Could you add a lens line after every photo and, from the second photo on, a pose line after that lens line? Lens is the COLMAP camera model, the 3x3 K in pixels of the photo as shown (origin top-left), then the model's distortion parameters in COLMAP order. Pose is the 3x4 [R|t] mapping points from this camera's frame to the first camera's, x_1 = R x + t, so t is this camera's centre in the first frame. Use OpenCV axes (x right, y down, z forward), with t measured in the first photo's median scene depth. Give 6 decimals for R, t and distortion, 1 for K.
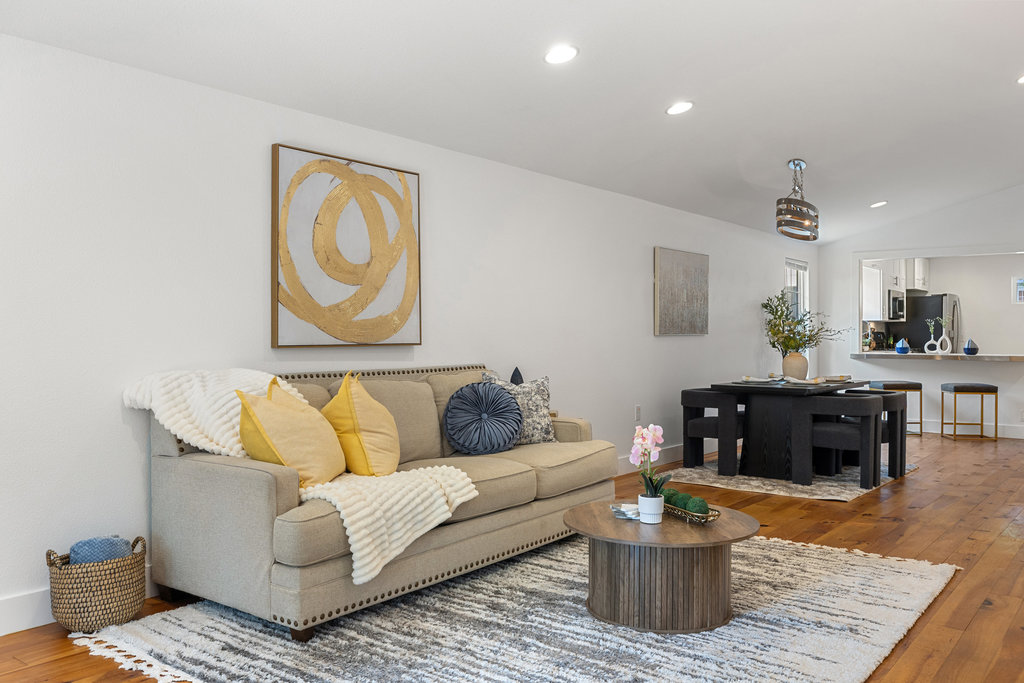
lens RADIAL K [[850.6, 0, 512.3], [0, 850.6, 341.0], [0, 0, 1]] dist [0.004014, -0.002783]
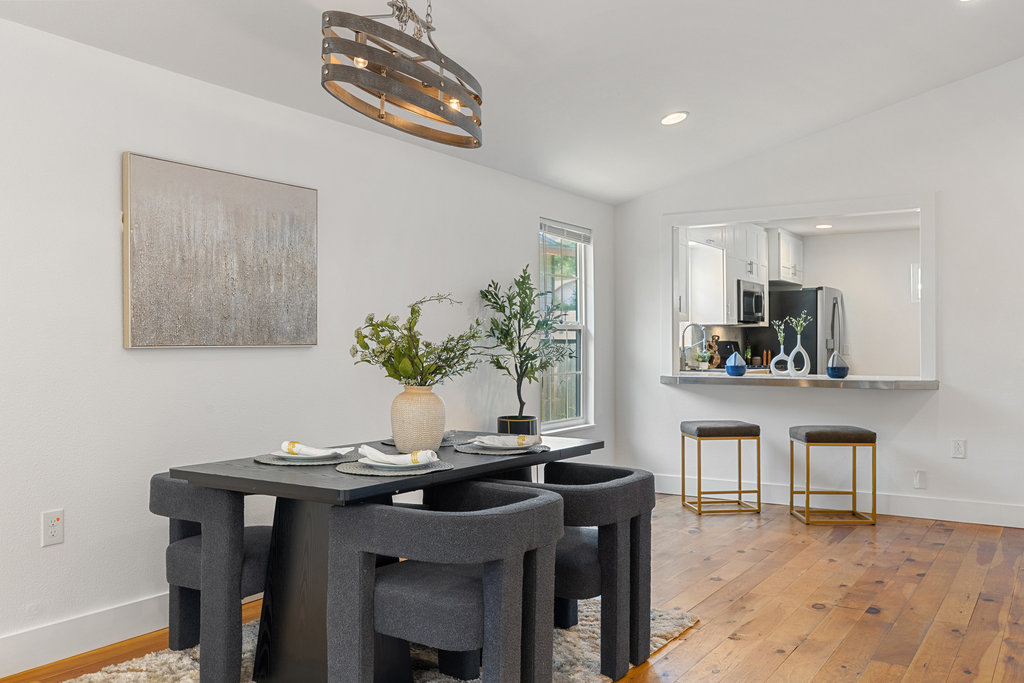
lens RADIAL K [[909.5, 0, 511.5], [0, 909.5, 344.8], [0, 0, 1]] dist [0.021567, 0.003753]
pose [[0.994965, -0.002247, 0.100198, 0.238141], [0.003070, 0.999963, -0.008062, -0.003082], [-0.100177, 0.008329, 0.994935, 0.367951]]
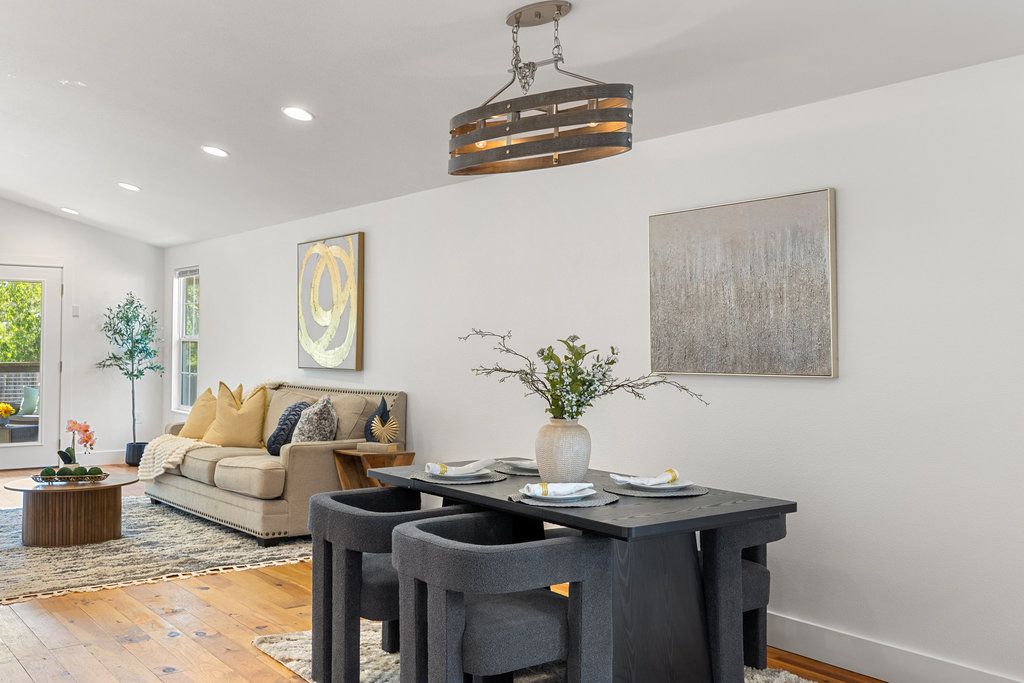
lens RADIAL K [[1019.6, 0, 512.1], [0, 1019.6, 340.3], [0, 0, 1]] dist [0.008358, 0.000000]
pose [[-0.272307, -0.003495, -0.962204, 0.617731], [-0.009120, 0.999958, -0.001051, -0.019575], [0.962167, 0.008489, -0.272328, 0.805472]]
